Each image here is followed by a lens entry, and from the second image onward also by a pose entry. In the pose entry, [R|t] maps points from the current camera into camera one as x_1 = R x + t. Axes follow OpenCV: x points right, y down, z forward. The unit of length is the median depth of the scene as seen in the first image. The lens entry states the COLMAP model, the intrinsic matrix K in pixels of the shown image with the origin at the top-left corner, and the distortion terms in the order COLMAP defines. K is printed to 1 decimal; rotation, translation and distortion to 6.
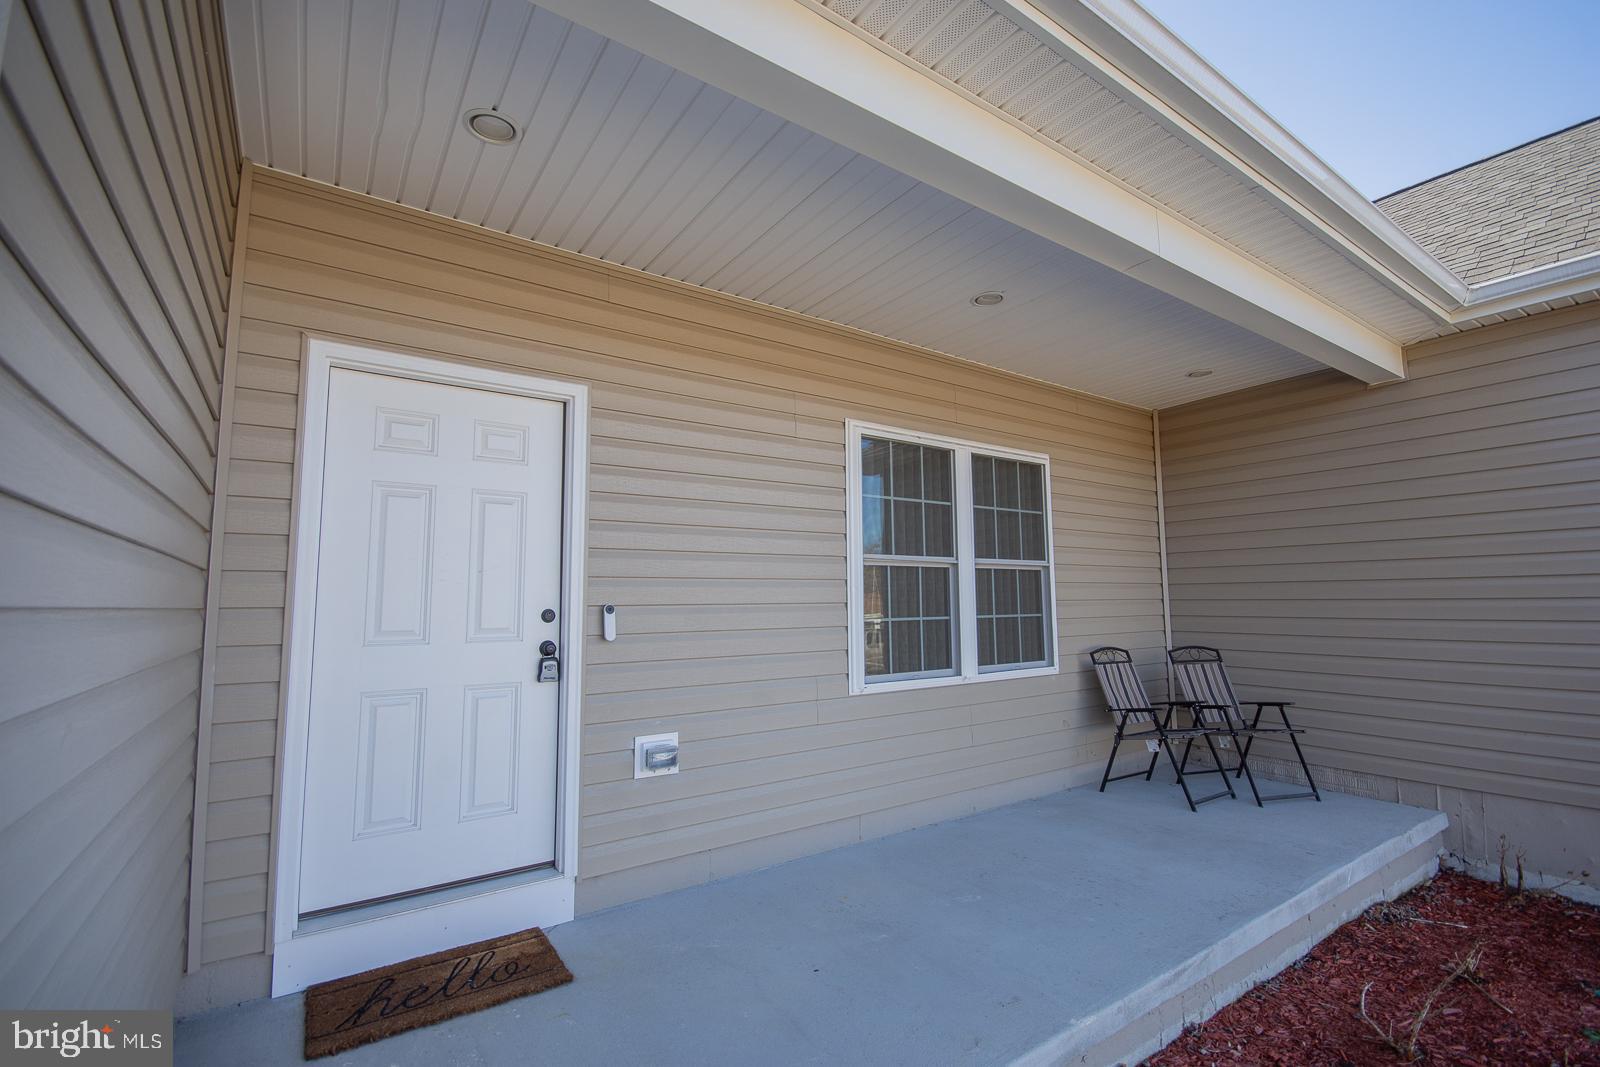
lens RADIAL K [[702.5, 0, 790.4], [0, 702.5, 538.7], [0, 0, 1]] dist [0.004568, -0.006288]
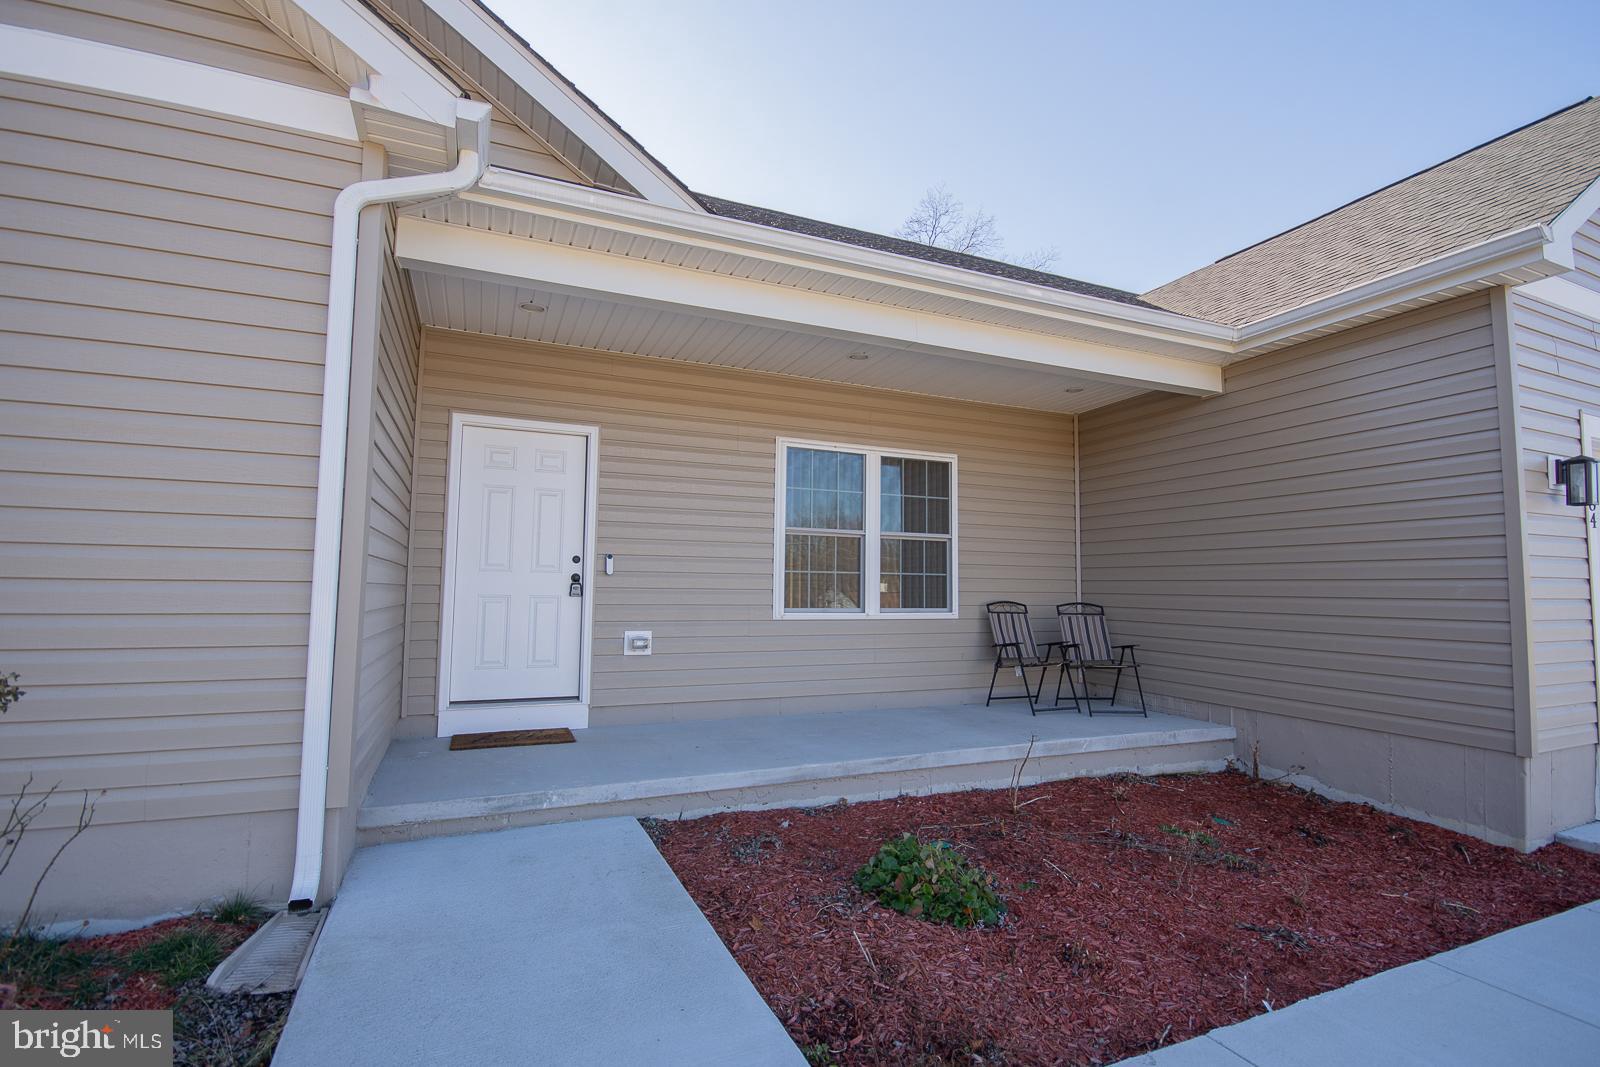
lens RADIAL K [[702.5, 0, 766.2], [0, 702.5, 538.5], [0, 0, 1]] dist [0.004568, -0.006288]
pose [[0.979525, 0.007945, -0.201167, 0.366802], [-0.003182, 0.999707, 0.023994, 0.010495], [0.201299, -0.022862, 0.979263, -0.483997]]
